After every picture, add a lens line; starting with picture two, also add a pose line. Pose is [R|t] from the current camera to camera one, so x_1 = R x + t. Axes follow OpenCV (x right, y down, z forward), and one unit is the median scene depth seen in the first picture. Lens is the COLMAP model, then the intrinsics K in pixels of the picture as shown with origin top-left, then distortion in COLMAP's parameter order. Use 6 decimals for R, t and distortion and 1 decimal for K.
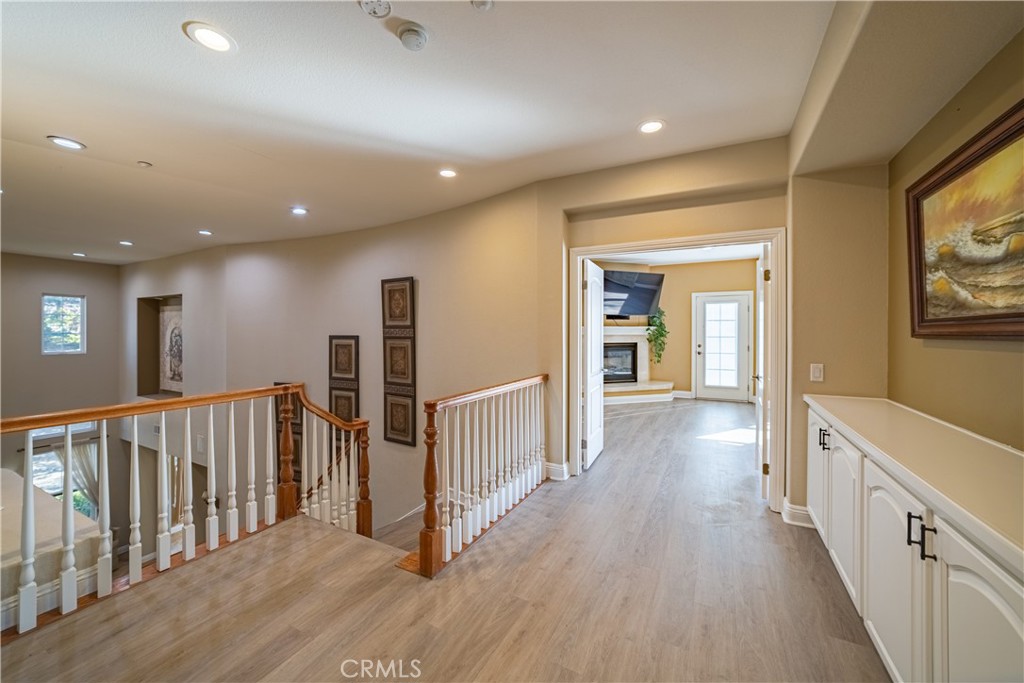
lens RADIAL K [[393.3, 0, 513.2], [0, 393.3, 332.9], [0, 0, 1]] dist [-0.013162, 0.000726]
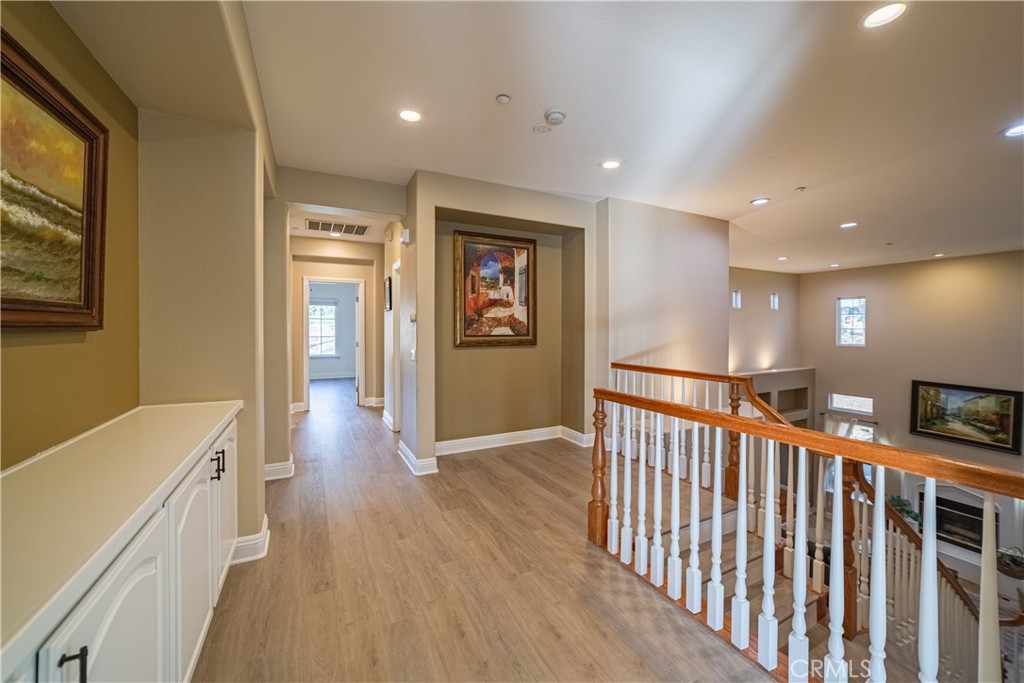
lens RADIAL K [[393.3, 0, 514.0], [0, 393.3, 335.1], [0, 0, 1]] dist [-0.013162, 0.000726]
pose [[-0.575619, 0.012629, -0.817620, 0.839069], [0.005008, 0.999916, 0.011919, 0.004585], [0.817702, 0.002766, -0.575634, 1.443714]]
